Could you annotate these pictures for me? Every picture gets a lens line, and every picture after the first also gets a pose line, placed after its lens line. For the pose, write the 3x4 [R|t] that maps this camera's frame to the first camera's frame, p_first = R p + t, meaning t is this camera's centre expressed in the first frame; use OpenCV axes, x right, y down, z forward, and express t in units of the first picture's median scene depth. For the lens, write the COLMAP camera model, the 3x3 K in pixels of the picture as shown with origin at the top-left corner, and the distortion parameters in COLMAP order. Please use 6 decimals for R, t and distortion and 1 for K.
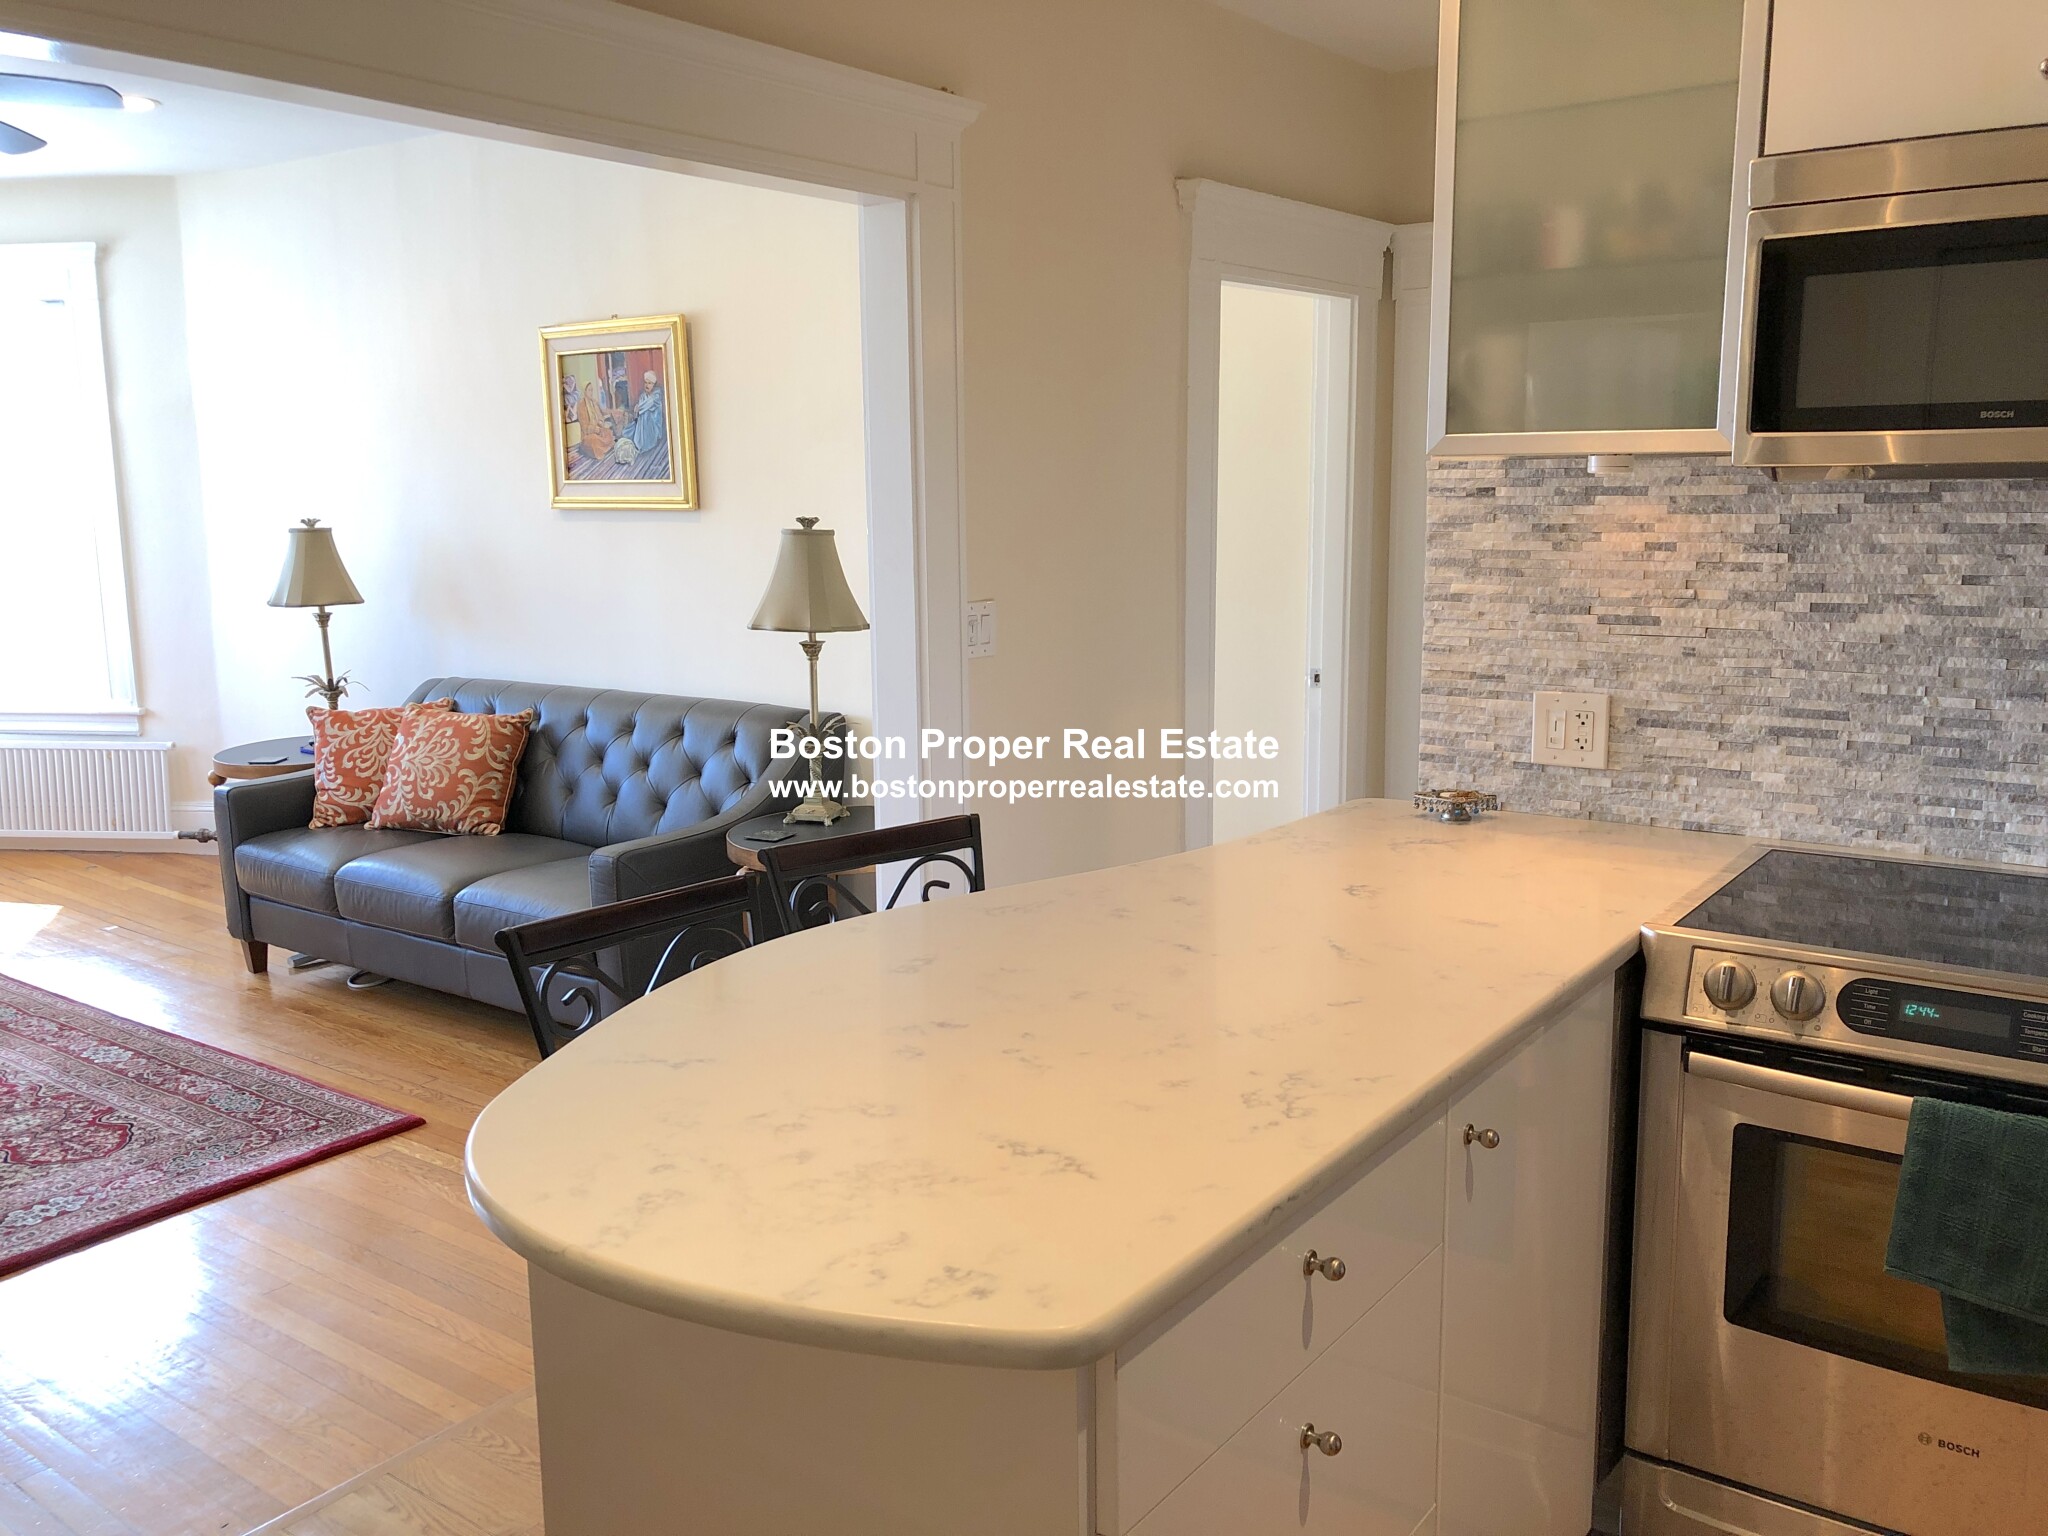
lens RADIAL K [[1694.3, 0, 1035.9], [0, 1694.3, 771.0], [0, 0, 1]] dist [0.029344, -0.010918]
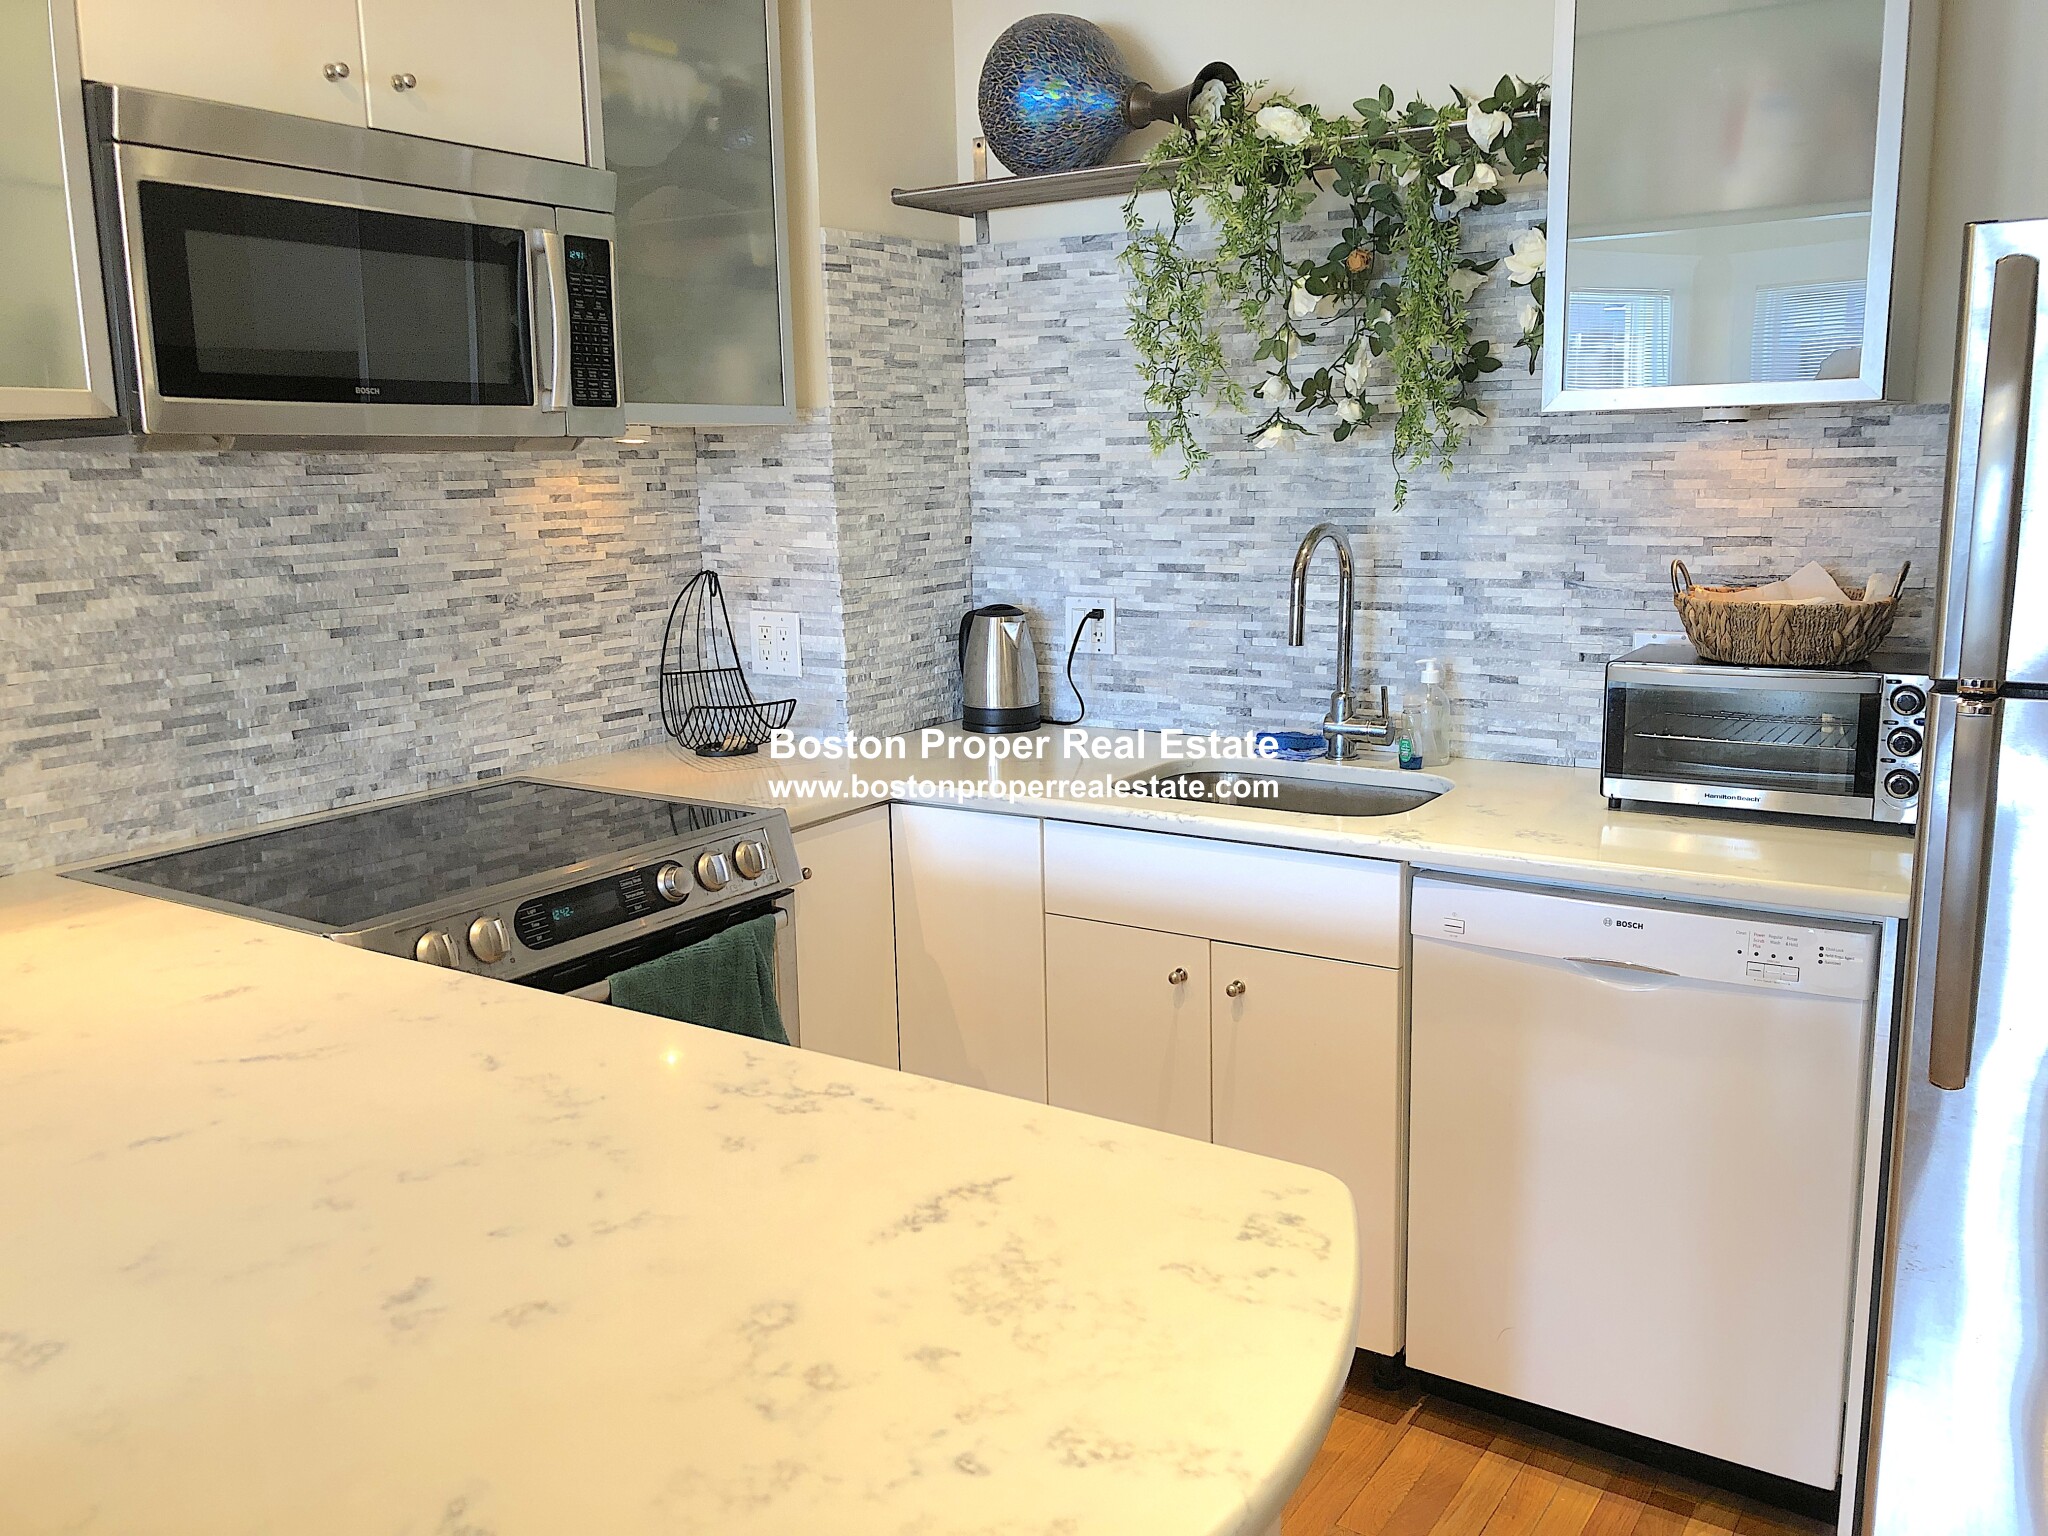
lens RADIAL K [[1694.3, 0, 1036.1], [0, 1694.3, 772.5], [0, 0, 1]] dist [0.029344, -0.010918]
pose [[-0.062542, -0.172544, 0.983014, -0.575638], [0.180405, 0.966763, 0.181169, -0.095139], [-0.981602, 0.188672, -0.029336, 0.667976]]
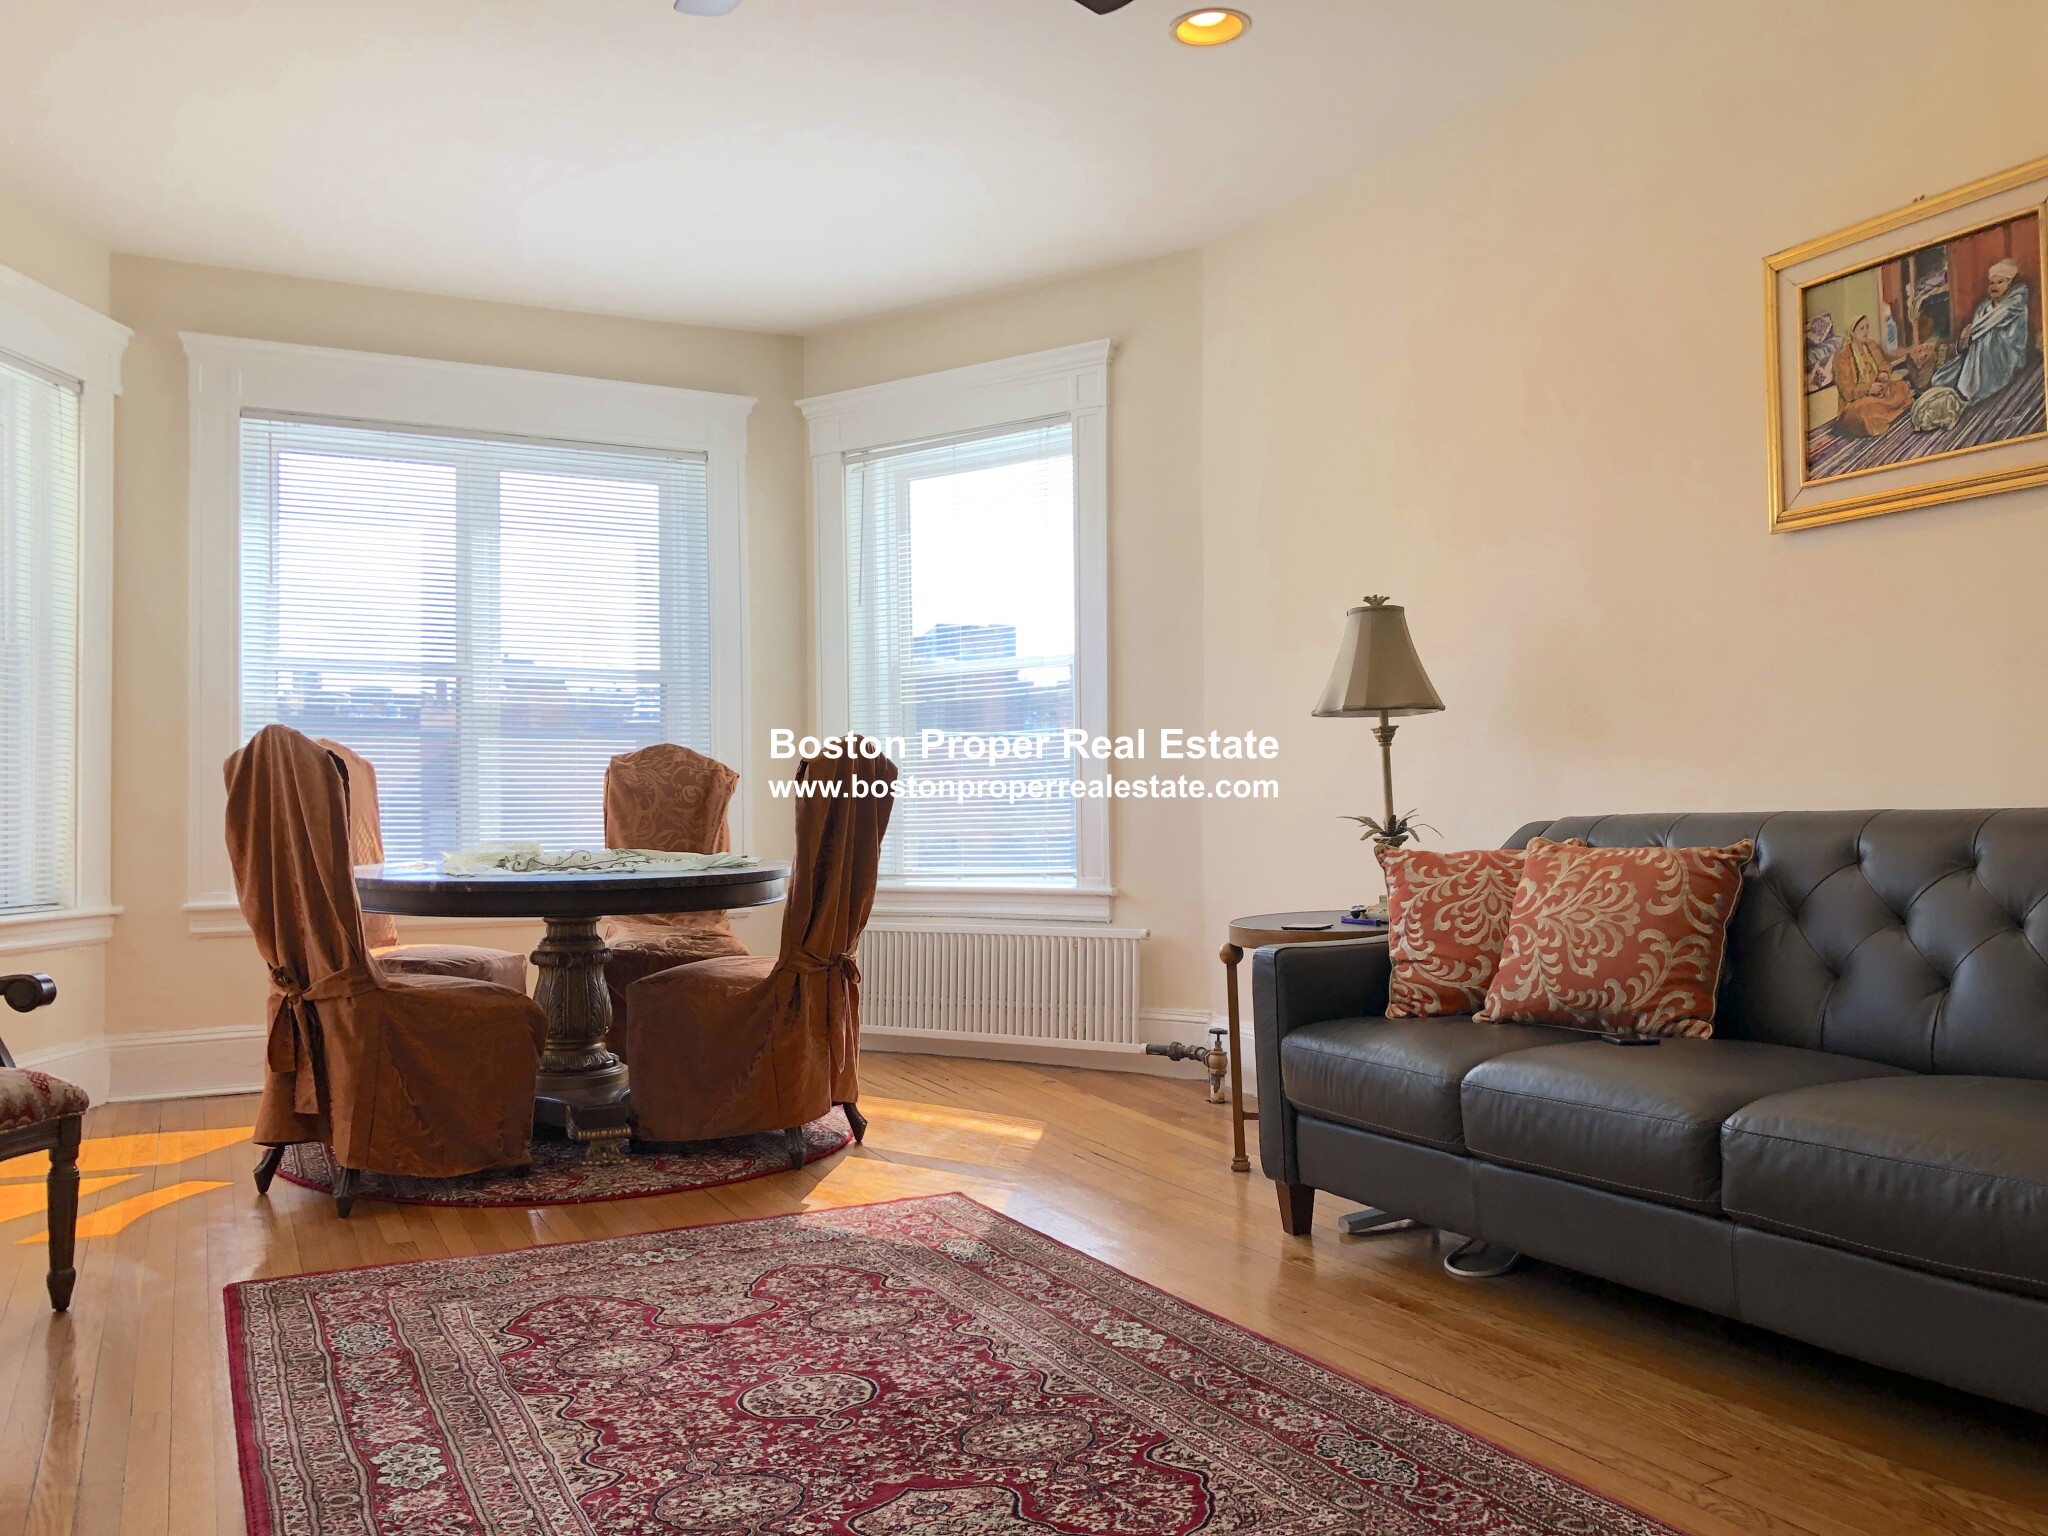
lens RADIAL K [[1694.3, 0, 1036.3], [0, 1694.3, 765.9], [0, 0, 1]] dist [0.029344, -0.010918]
pose [[0.892972, -0.015537, -0.449845, -0.244301], [-0.068141, 0.983220, -0.169222, 0.057342], [0.444925, 0.181763, 0.876929, 0.333815]]
